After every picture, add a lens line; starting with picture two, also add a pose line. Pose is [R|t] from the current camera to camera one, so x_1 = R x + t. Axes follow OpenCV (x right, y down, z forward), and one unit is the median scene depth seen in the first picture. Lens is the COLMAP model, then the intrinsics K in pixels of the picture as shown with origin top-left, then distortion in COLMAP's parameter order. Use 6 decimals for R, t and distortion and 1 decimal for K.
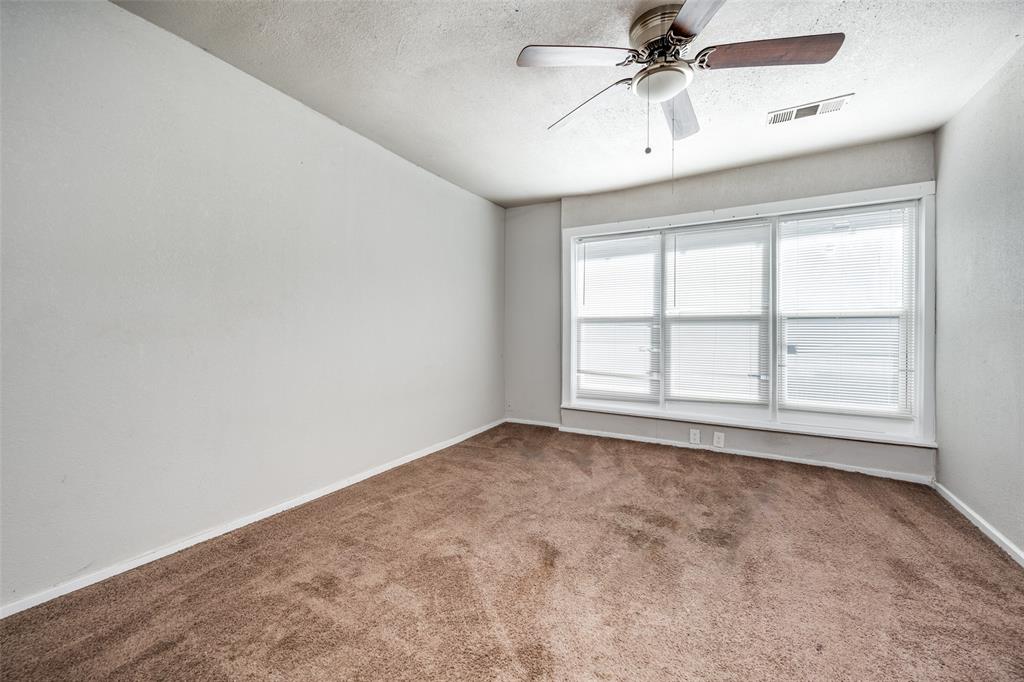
lens RADIAL K [[400.5, 0, 512.0], [0, 400.5, 341.0], [0, 0, 1]] dist [0.000457, 0.000383]
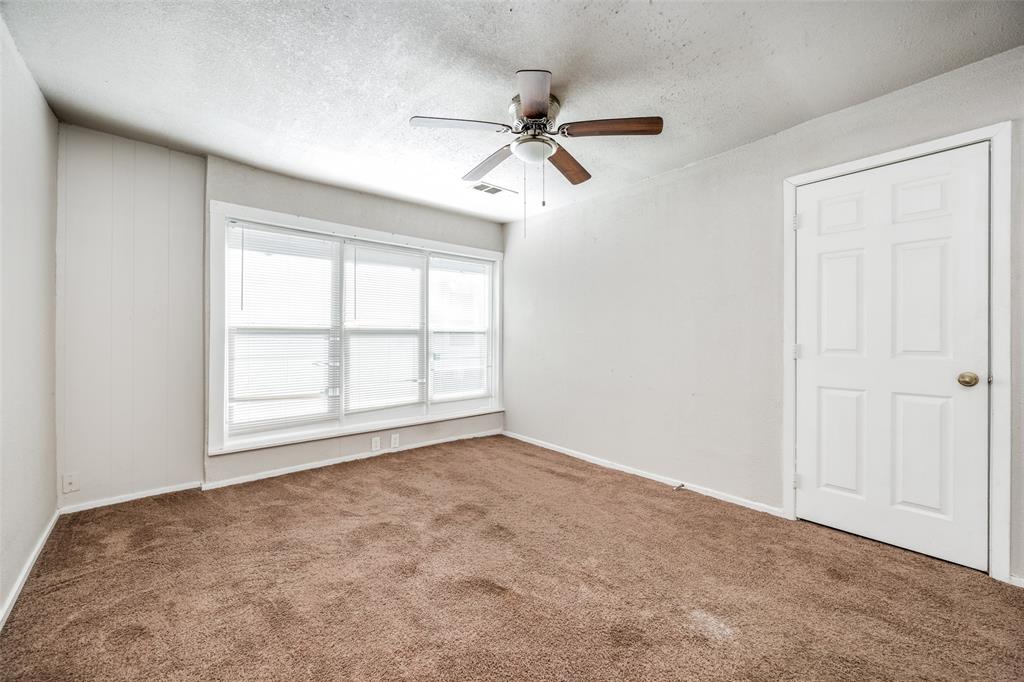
lens RADIAL K [[396.0, 0, 507.8], [0, 396.0, 344.7], [0, 0, 1]] dist [-0.000273, -0.000069]
pose [[0.345542, -0.020962, 0.938169, -0.410395], [0.023723, 0.999626, 0.013598, -0.028405], [-0.938104, 0.017557, 0.345910, 0.331396]]
